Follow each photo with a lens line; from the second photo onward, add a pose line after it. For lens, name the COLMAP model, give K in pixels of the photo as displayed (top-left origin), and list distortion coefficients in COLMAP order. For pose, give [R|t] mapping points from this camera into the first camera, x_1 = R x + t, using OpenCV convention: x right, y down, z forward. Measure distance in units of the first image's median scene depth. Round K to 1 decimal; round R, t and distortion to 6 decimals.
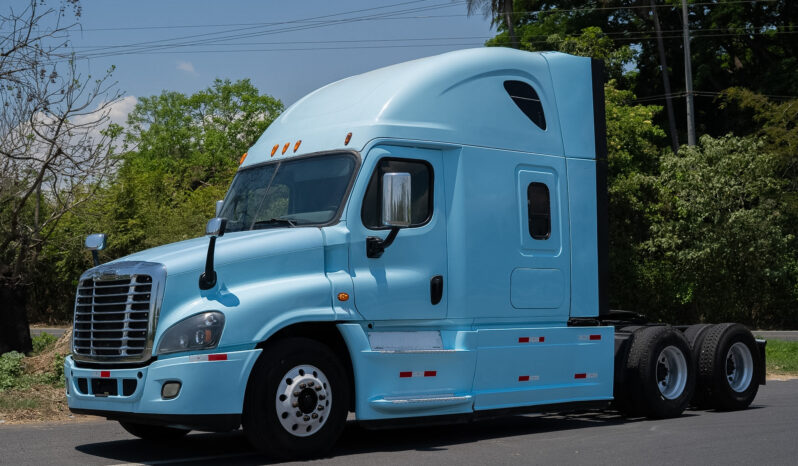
lens RADIAL K [[1186.1, 0, 399.0], [0, 1186.1, 233.0], [0, 0, 1]] dist [-0.013353, -0.036968]
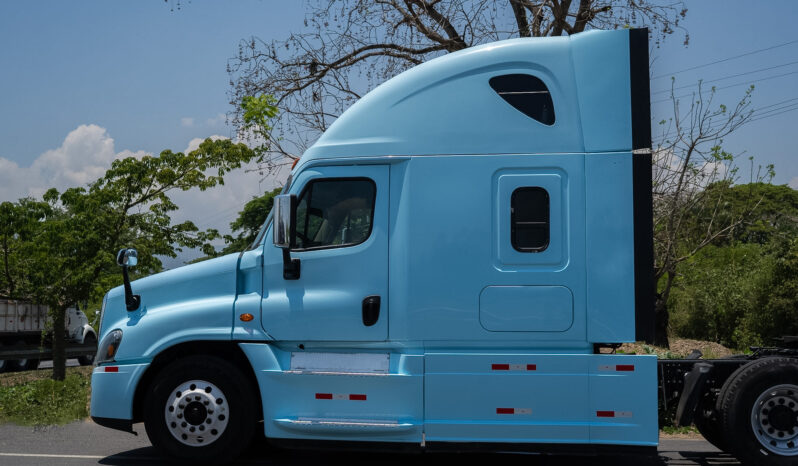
lens RADIAL K [[1186.1, 0, 399.0], [0, 1186.1, 233.0], [0, 0, 1]] dist [-0.013353, -0.036968]
pose [[0.648164, -0.056603, -0.759394, 0.801344], [0.037154, 0.998397, -0.042706, 0.027877], [0.760594, -0.000534, 0.649228, 0.403993]]
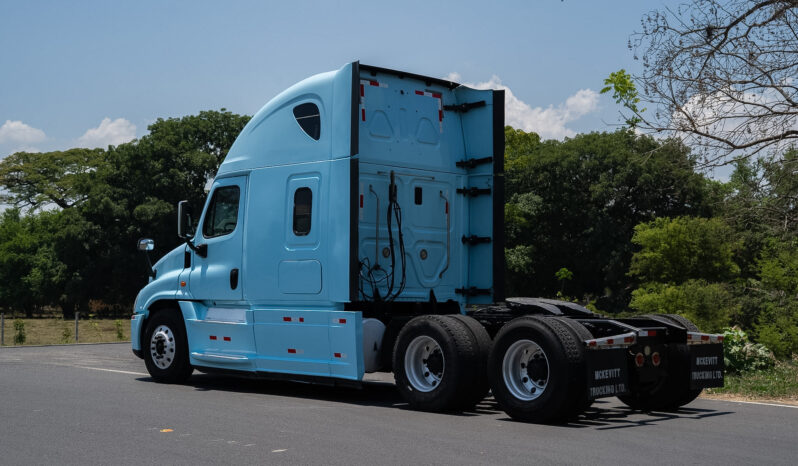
lens RADIAL K [[1269.5, 0, 384.1], [0, 1269.5, 255.1], [0, 0, 1]] dist [0.010833, -0.007216]
pose [[0.010545, -0.021412, -0.999715, 1.550257], [0.054431, 0.998301, -0.020807, 0.062196], [0.998462, -0.054196, 0.011693, 1.190168]]
